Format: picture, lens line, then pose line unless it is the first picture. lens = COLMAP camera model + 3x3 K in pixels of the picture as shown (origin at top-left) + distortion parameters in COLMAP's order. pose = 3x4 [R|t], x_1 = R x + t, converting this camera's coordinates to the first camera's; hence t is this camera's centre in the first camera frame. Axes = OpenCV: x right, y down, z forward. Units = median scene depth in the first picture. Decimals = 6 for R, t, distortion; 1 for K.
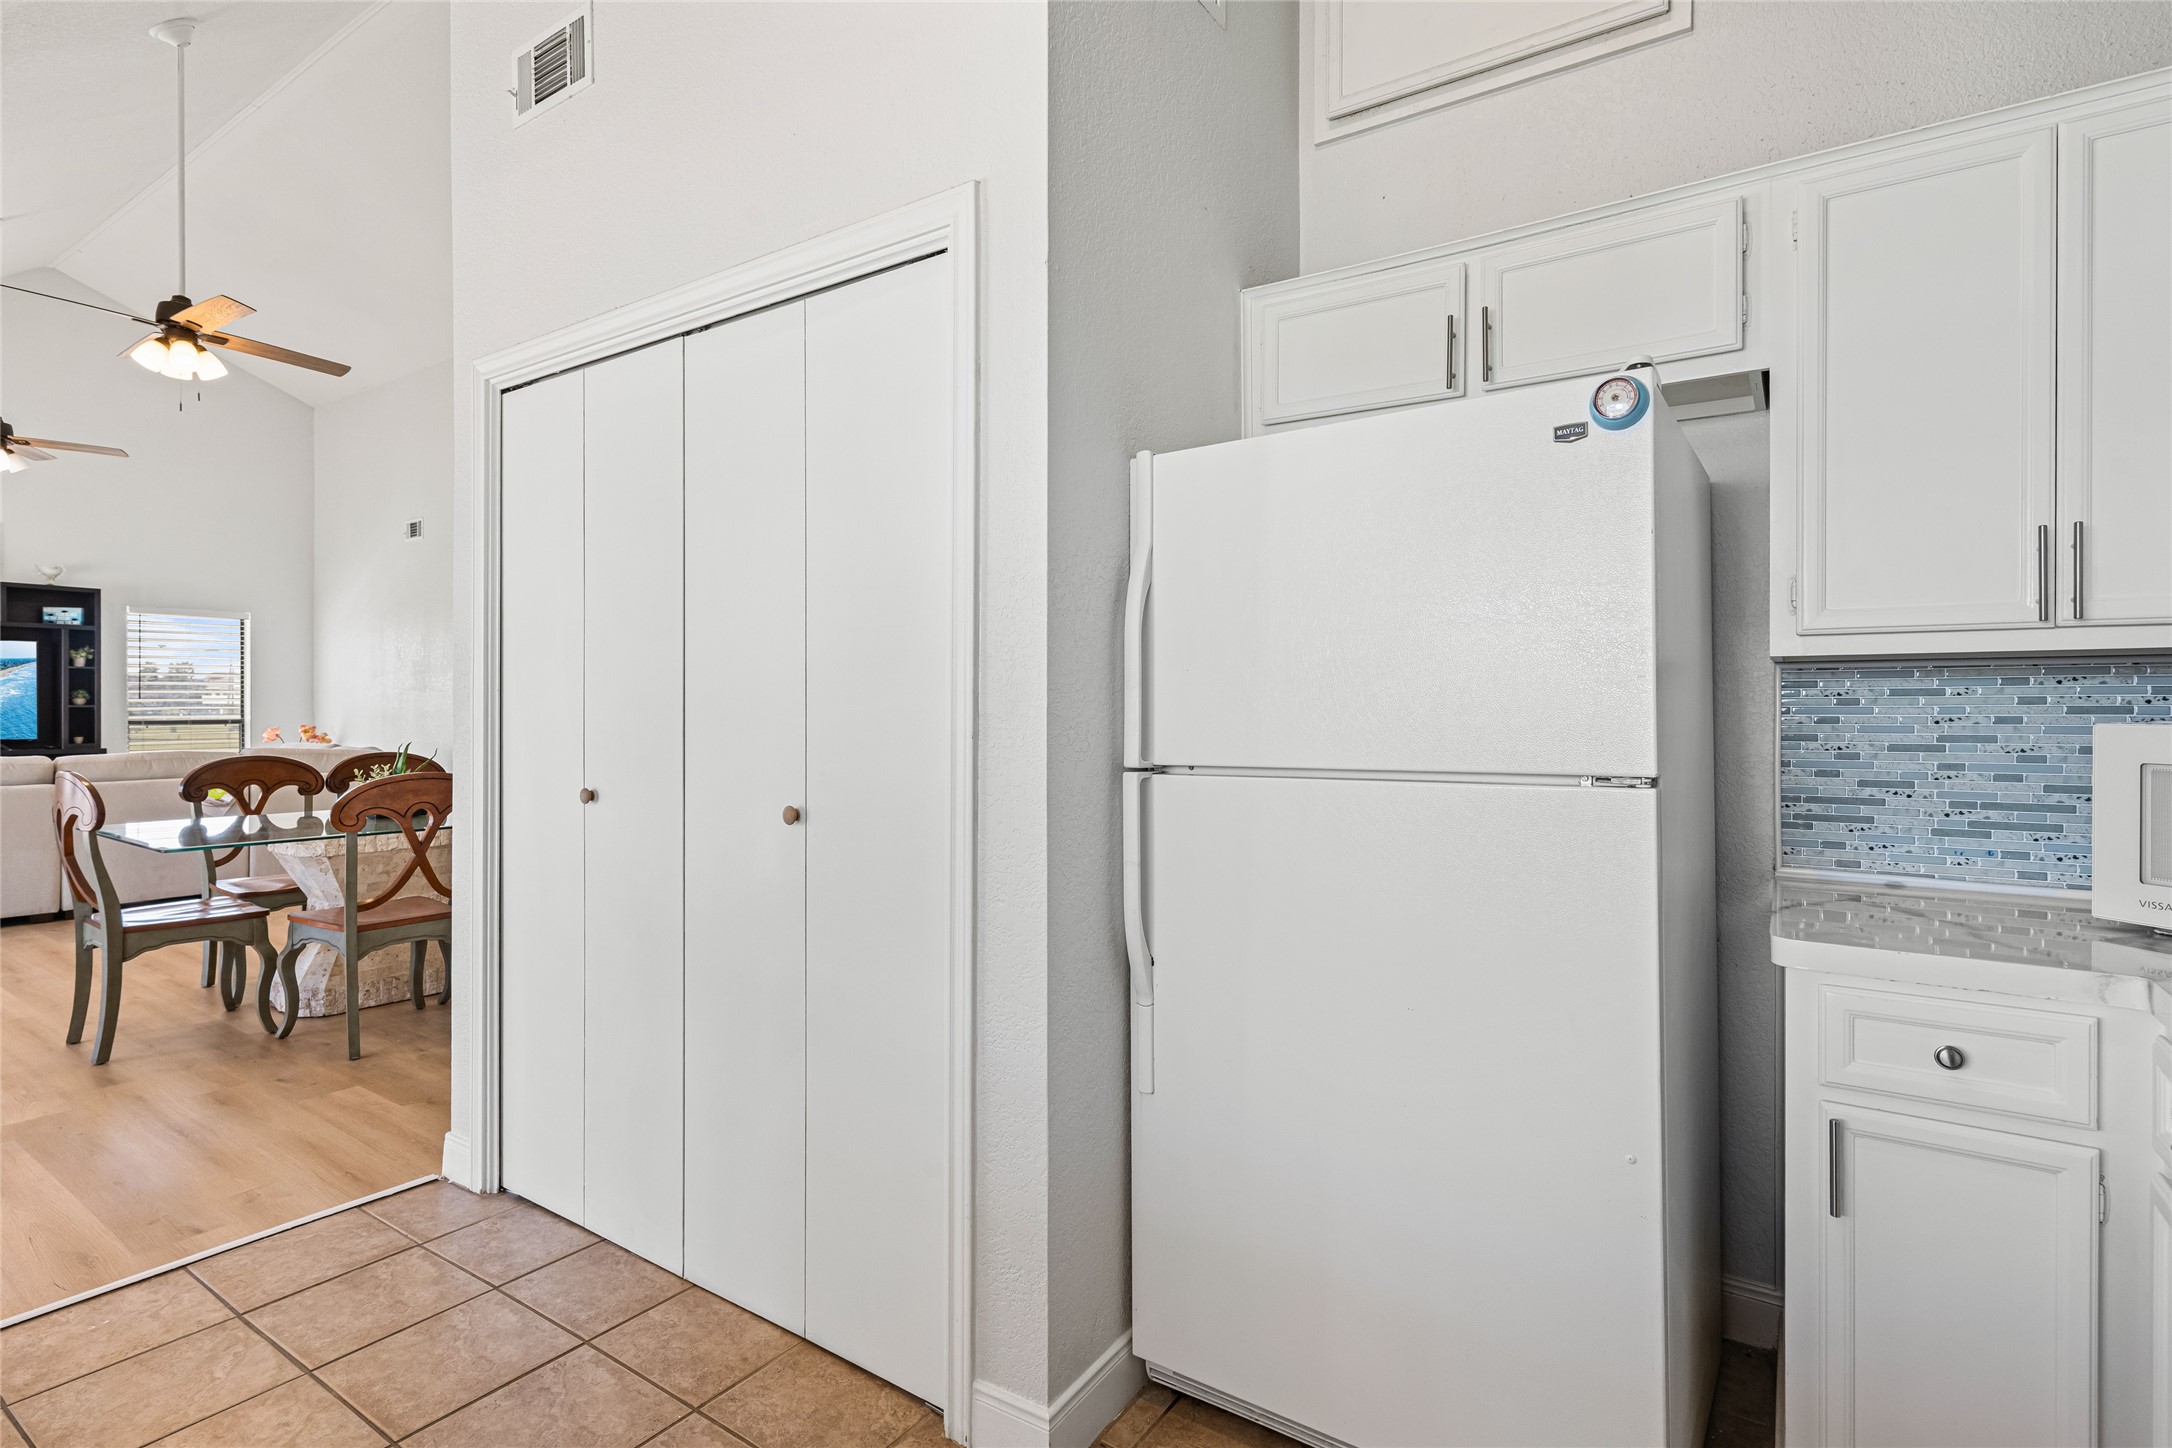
lens RADIAL K [[1038.8, 0, 1077.5], [0, 1038.8, 707.0], [0, 0, 1]] dist [0.002442, -0.002024]
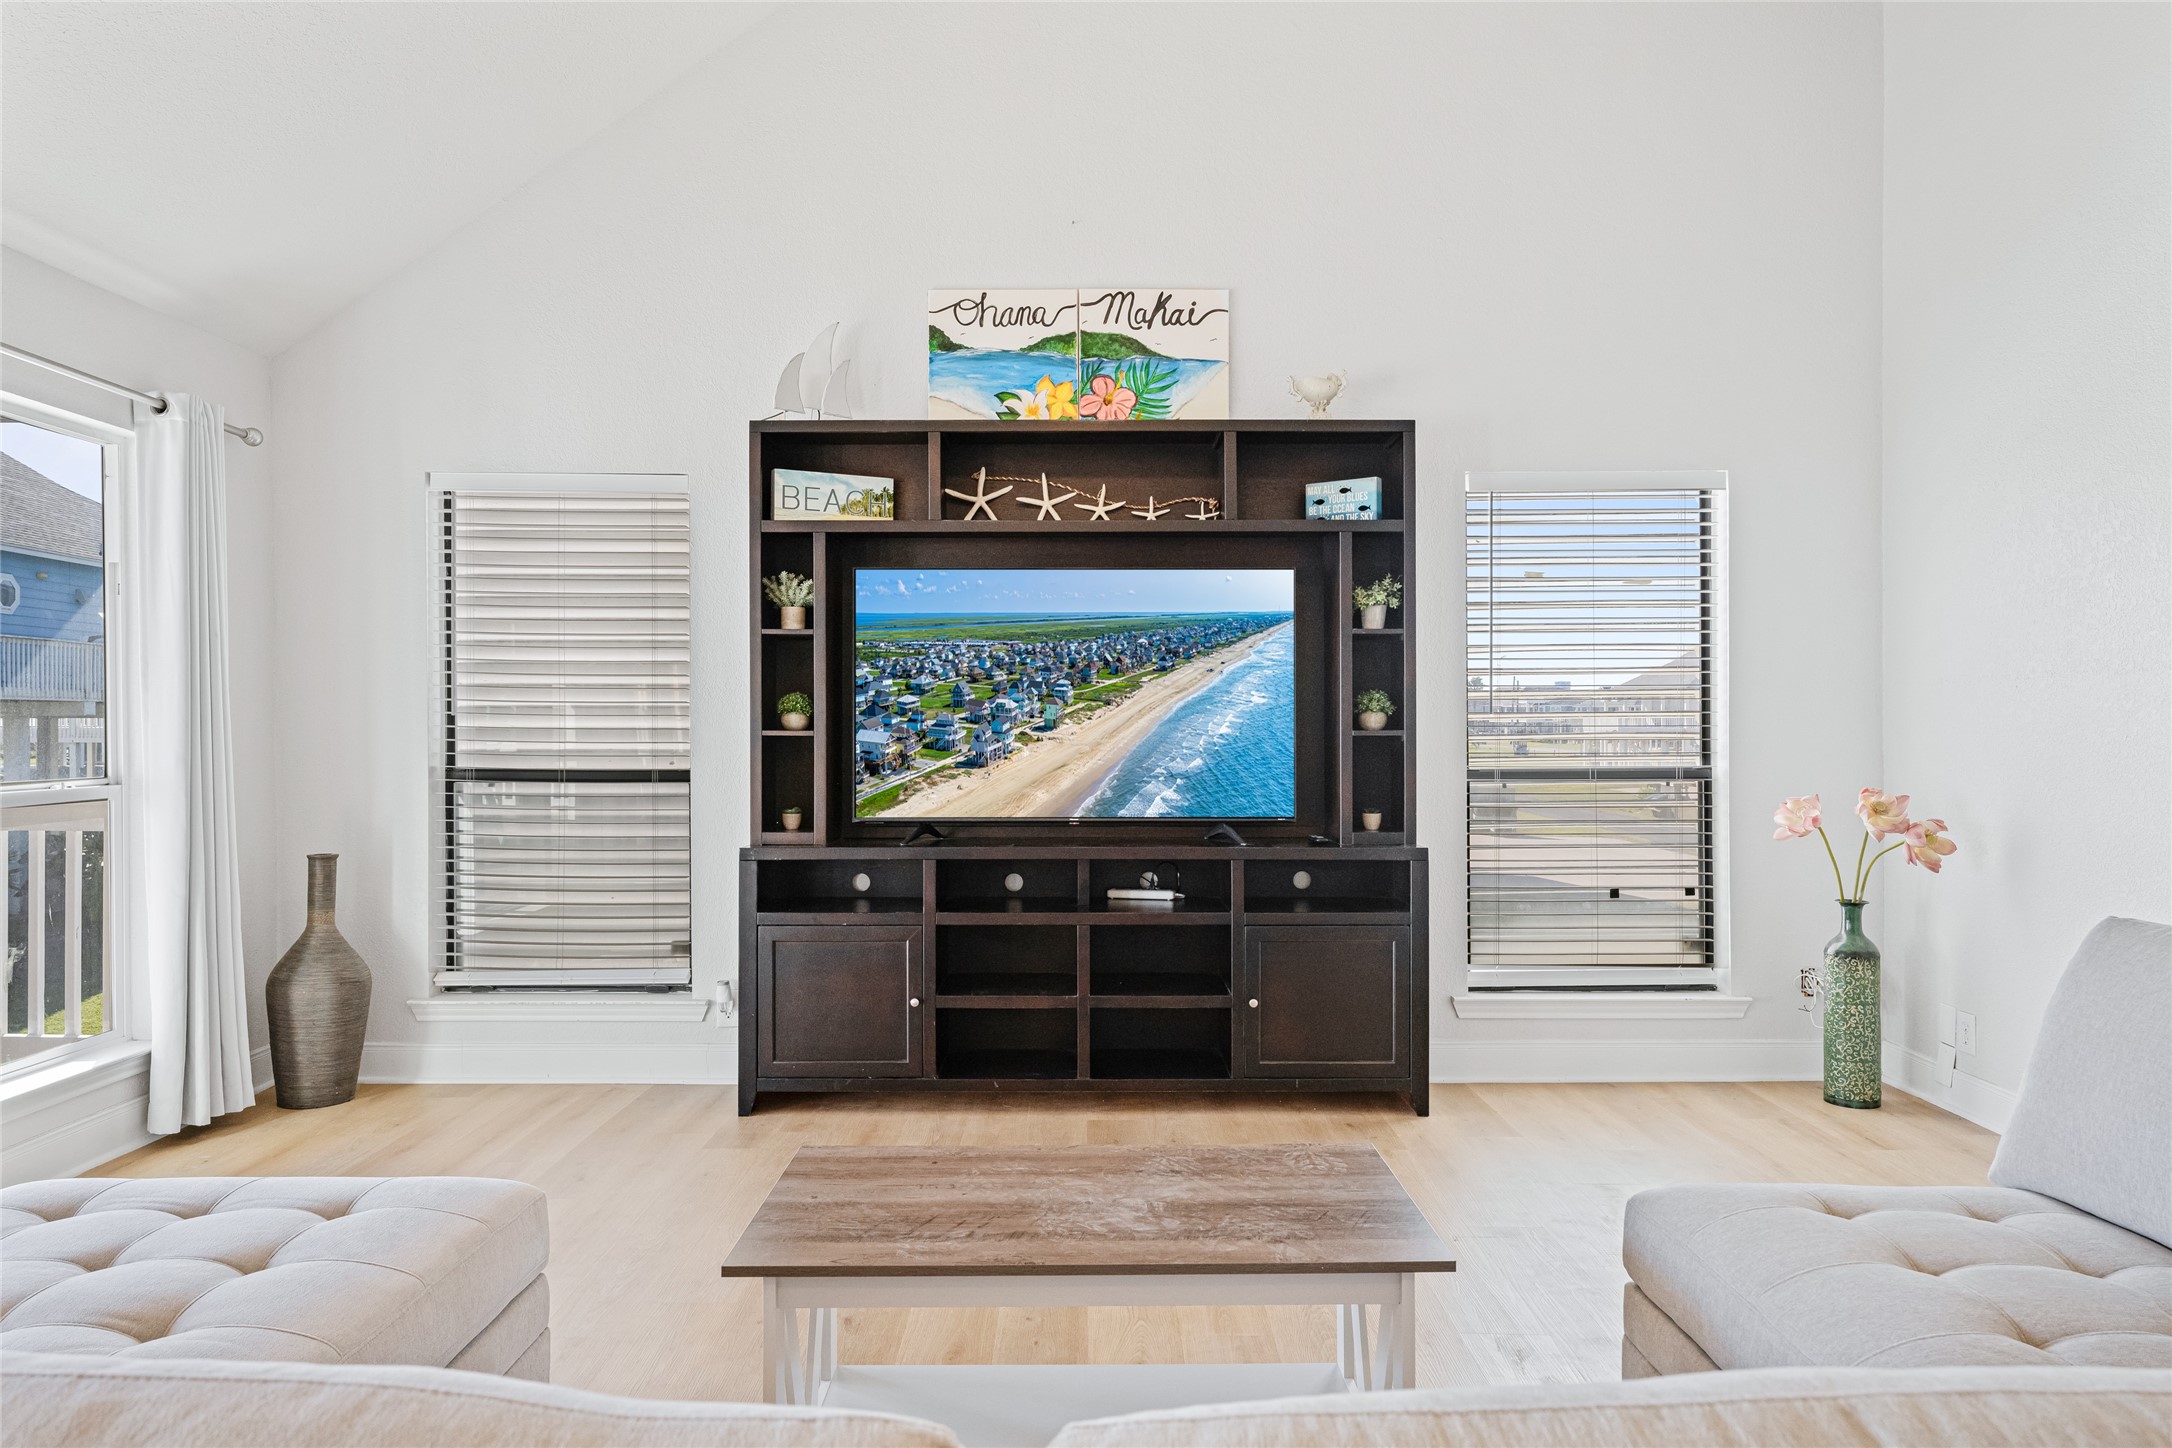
lens RADIAL K [[1377.9, 0, 1082.8], [0, 1377.9, 733.7], [0, 0, 1]] dist [-0.019886, 0.003764]
pose [[0.558163, 0.001004, -0.829730, -0.601687], [0.000140, 0.999999, 0.001304, -0.001146], [0.829731, -0.000844, 0.558163, 0.630680]]
